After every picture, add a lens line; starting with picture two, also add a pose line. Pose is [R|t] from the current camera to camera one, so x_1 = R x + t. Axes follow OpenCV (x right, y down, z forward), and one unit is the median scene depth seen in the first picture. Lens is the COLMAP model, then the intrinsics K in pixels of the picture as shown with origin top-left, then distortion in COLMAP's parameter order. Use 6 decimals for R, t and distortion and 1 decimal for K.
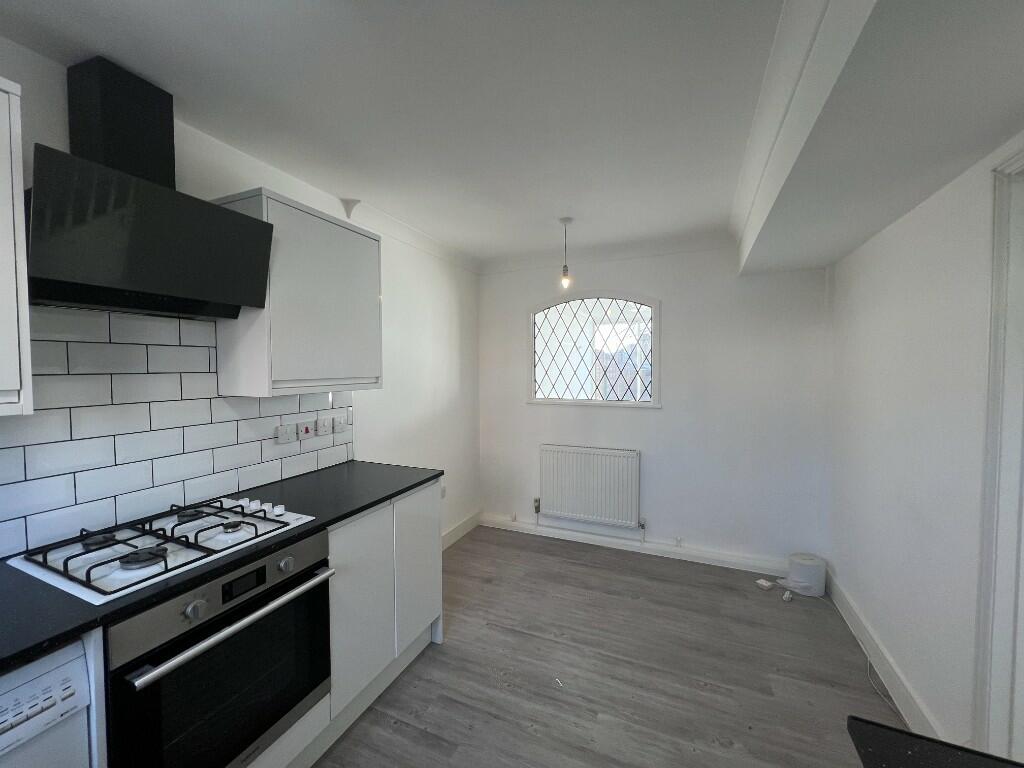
lens RADIAL K [[406.8, 0, 512.0], [0, 406.8, 384.0], [0, 0, 1]] dist [0.000030, -0.000025]
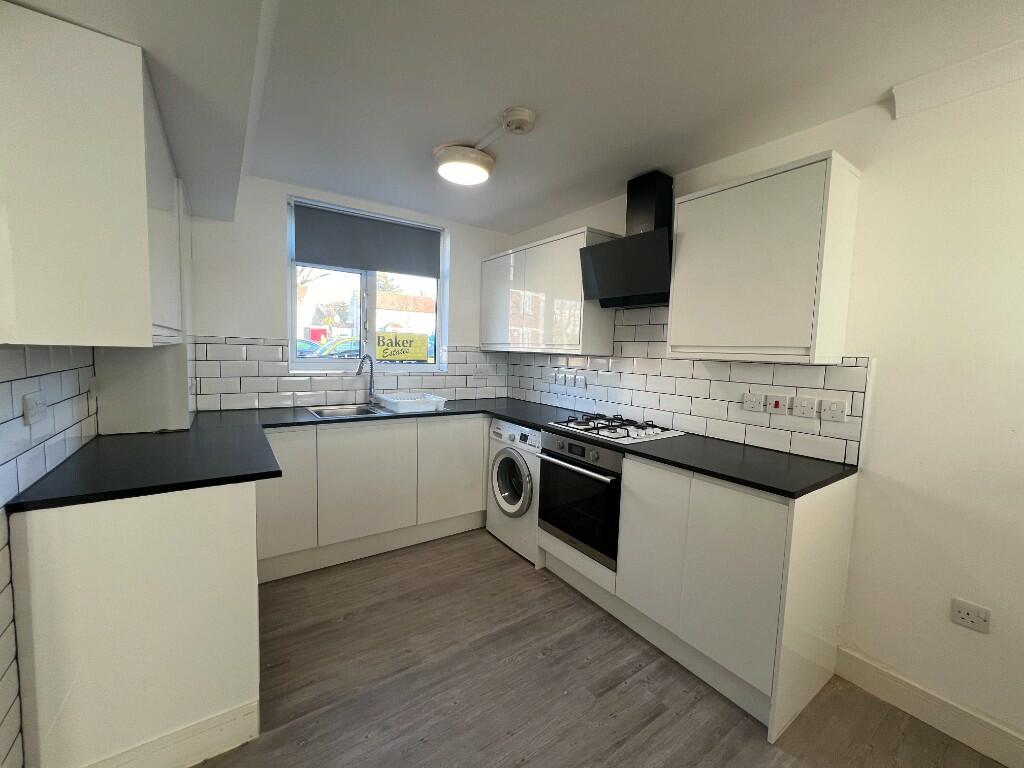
lens RADIAL K [[412.3, 0, 512.0], [0, 412.3, 384.0], [0, 0, 1]] dist [0.000231, 0.000014]
pose [[-0.526552, 0.057251, -0.848213, 0.682554], [-0.064340, 0.992185, 0.106909, 0.003813], [0.847704, 0.110867, -0.518754, 1.061642]]
